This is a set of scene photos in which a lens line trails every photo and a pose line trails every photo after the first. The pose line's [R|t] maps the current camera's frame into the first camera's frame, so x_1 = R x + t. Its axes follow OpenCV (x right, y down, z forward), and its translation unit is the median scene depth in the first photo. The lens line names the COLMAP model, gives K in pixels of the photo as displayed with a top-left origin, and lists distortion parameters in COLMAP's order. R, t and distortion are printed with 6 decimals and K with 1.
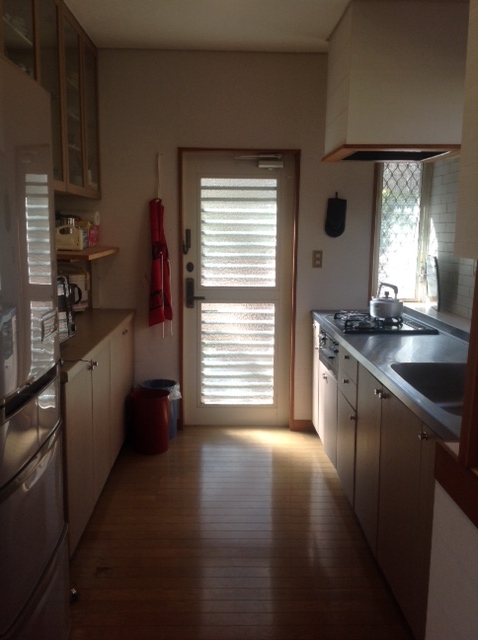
lens RADIAL K [[604.1, 0, 238.3], [0, 604.1, 322.8], [0, 0, 1]] dist [0.016629, 0.000000]
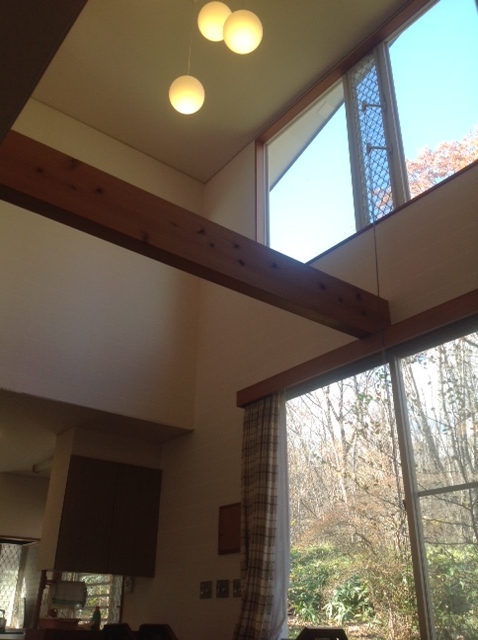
lens RADIAL K [[604.1, 0, 238.0], [0, 604.1, 323.2], [0, 0, 1]] dist [0.016629, 0.000000]
pose [[0.809501, 0.254273, 0.529200, -0.339232], [0.099791, 0.828649, -0.550802, 0.277467], [-0.578576, 0.498684, 0.645418, -0.988225]]
